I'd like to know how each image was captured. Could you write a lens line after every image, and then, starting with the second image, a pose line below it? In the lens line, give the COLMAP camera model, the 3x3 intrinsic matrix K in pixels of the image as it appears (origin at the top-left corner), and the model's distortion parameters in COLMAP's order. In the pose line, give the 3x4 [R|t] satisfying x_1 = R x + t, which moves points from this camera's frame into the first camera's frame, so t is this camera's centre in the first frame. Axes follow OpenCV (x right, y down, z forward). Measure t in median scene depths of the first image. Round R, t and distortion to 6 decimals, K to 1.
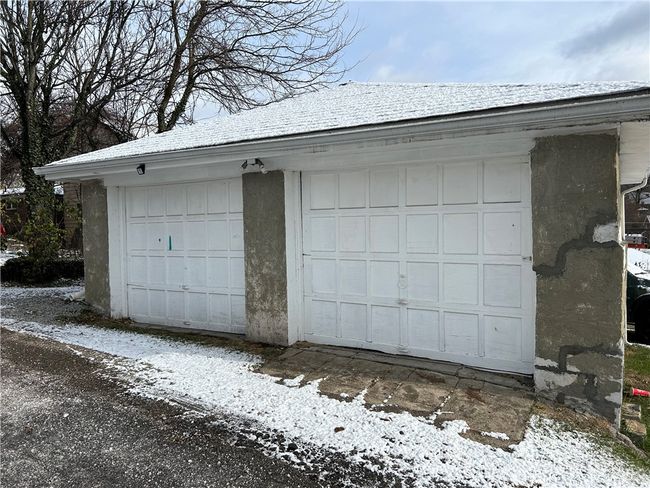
lens RADIAL K [[493.6, 0, 327.1], [0, 493.6, 243.7], [0, 0, 1]] dist [0.030044, -0.037295]
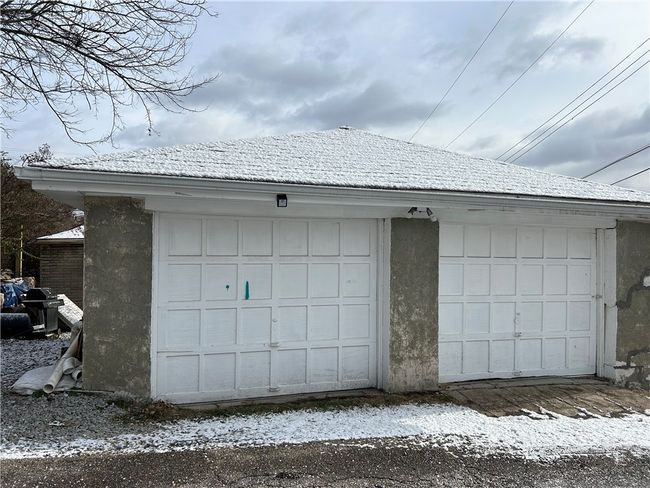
lens RADIAL K [[493.6, 0, 323.9], [0, 493.6, 242.8], [0, 0, 1]] dist [0.030044, -0.037295]
pose [[0.667977, 0.031361, 0.743521, -1.070336], [-0.002311, 0.999194, -0.040068, -0.059907], [-0.744178, 0.025046, 0.667512, 0.506183]]
